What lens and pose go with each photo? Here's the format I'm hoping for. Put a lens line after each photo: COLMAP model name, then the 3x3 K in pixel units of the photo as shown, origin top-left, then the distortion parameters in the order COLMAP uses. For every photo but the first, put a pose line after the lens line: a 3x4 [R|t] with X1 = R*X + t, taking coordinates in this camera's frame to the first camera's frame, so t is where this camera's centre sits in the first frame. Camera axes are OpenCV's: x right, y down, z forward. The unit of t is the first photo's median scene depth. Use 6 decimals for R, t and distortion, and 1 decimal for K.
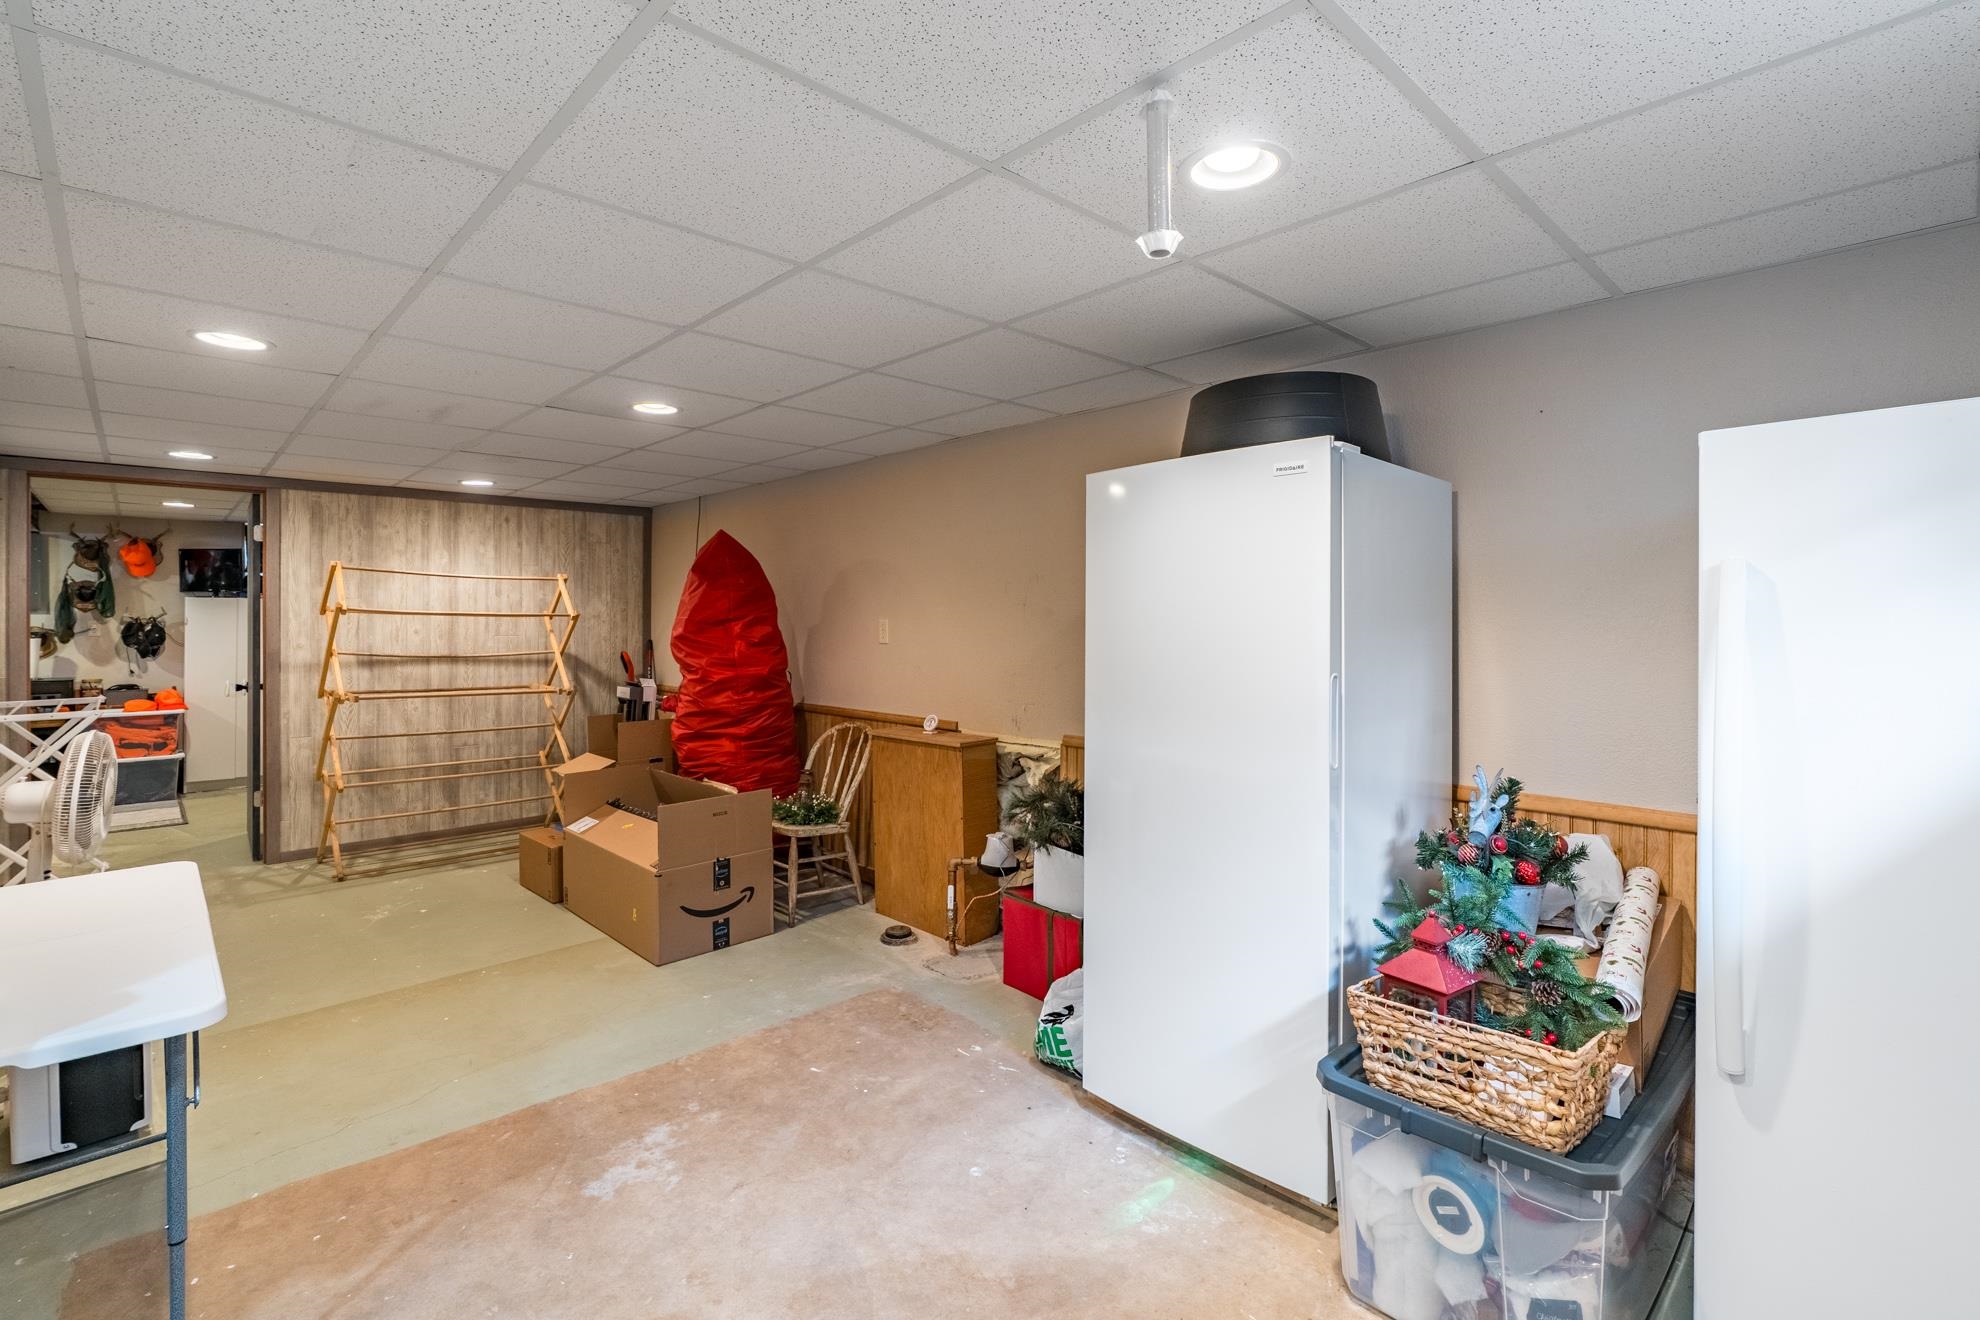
lens RADIAL K [[893.7, 0, 975.3], [0, 893.7, 641.3], [0, 0, 1]] dist [0.000843, 0.000025]
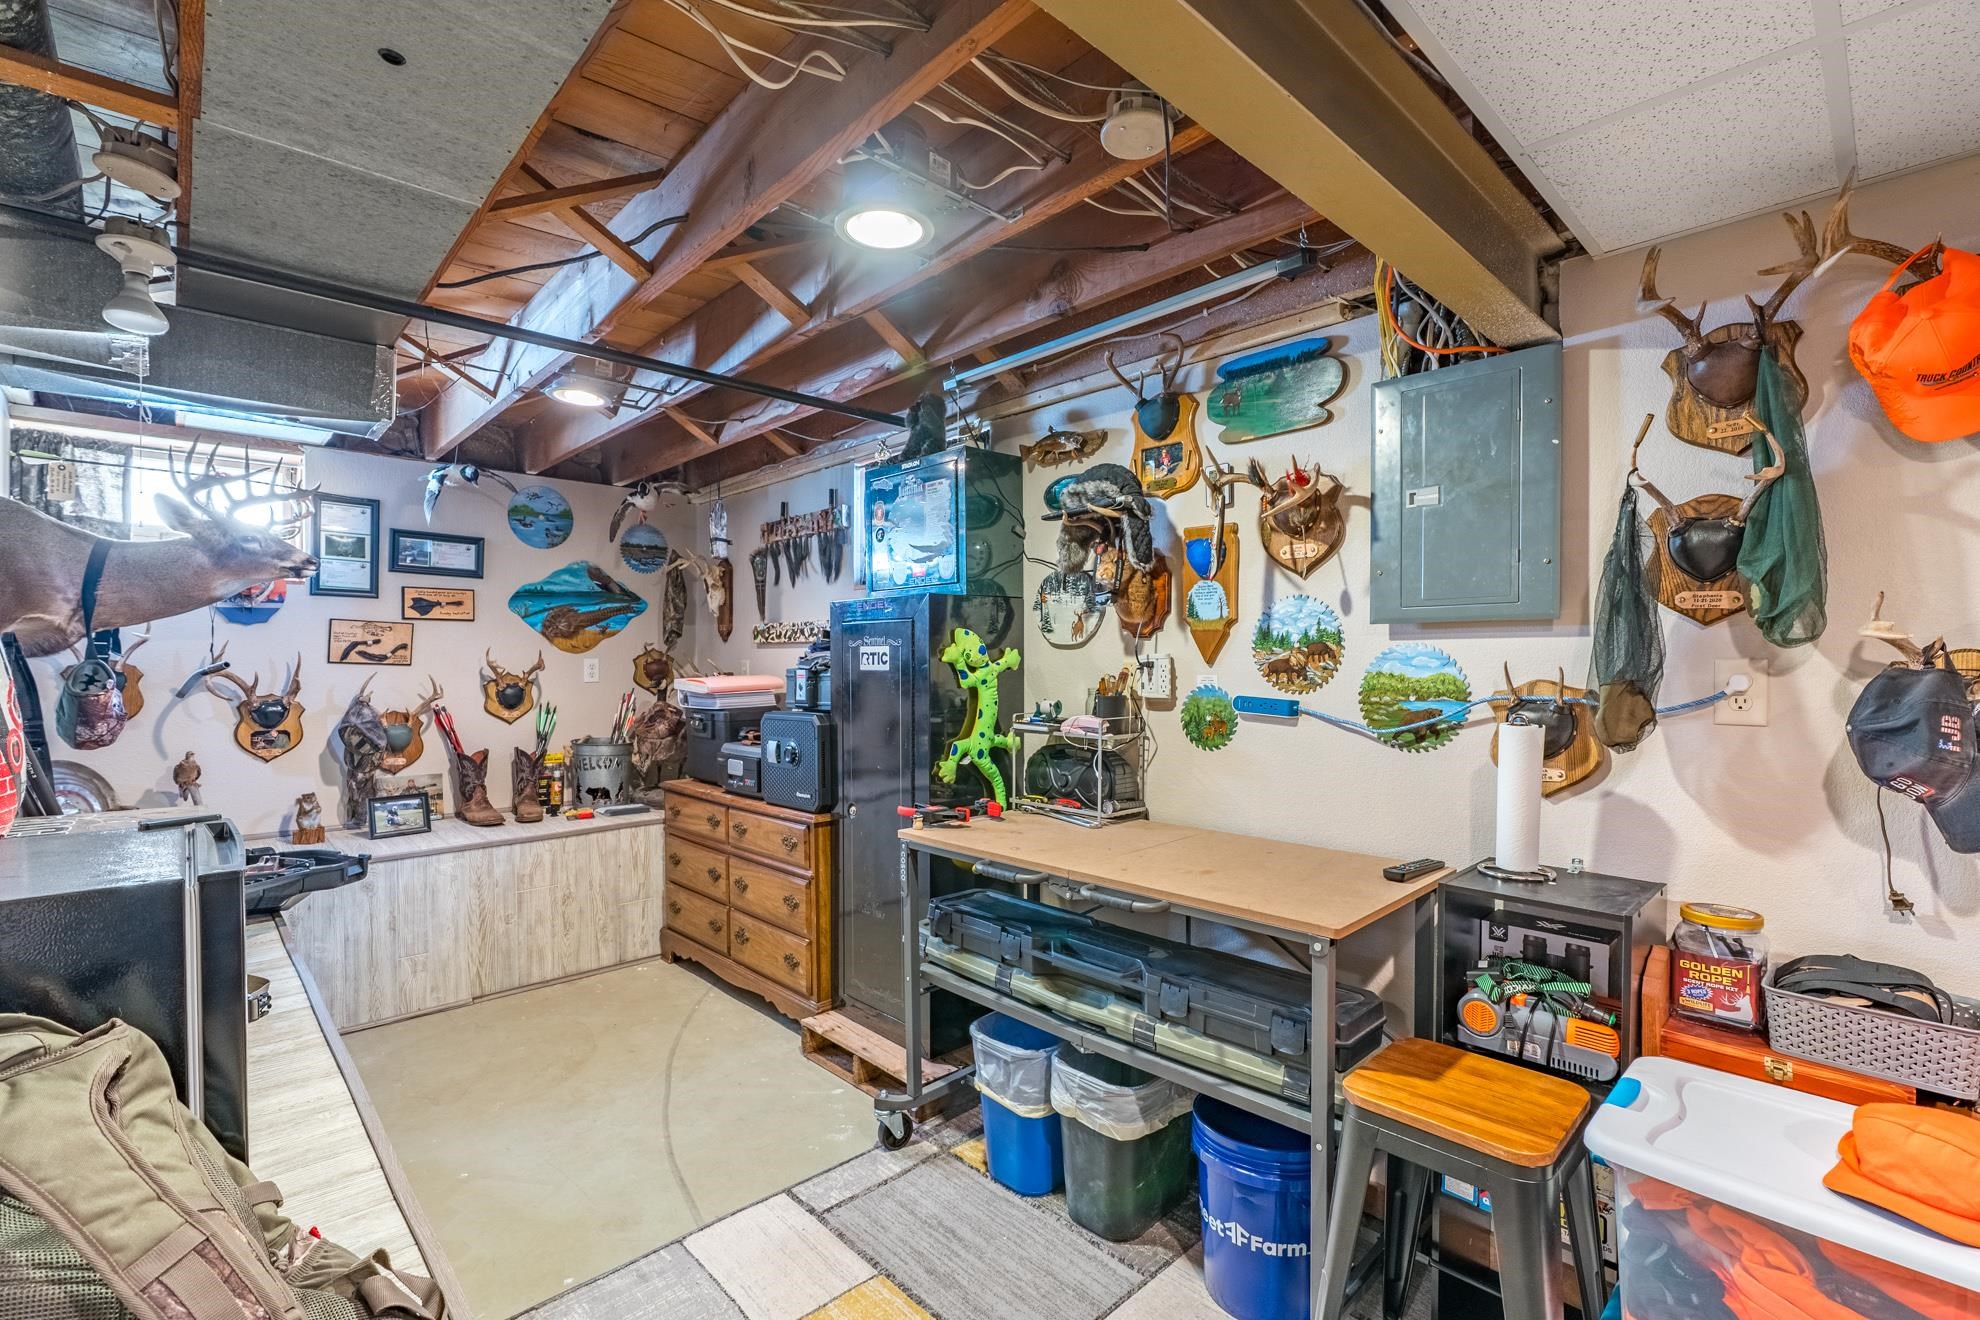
lens RADIAL K [[893.7, 0, 976.4], [0, 893.7, 660.7], [0, 0, 1]] dist [0.000843, 0.000025]
pose [[0.010329, 0.004712, -0.999936, -0.750327], [-0.012689, 0.999909, 0.004581, -0.021462], [0.999866, 0.012640, 0.010388, 0.796065]]
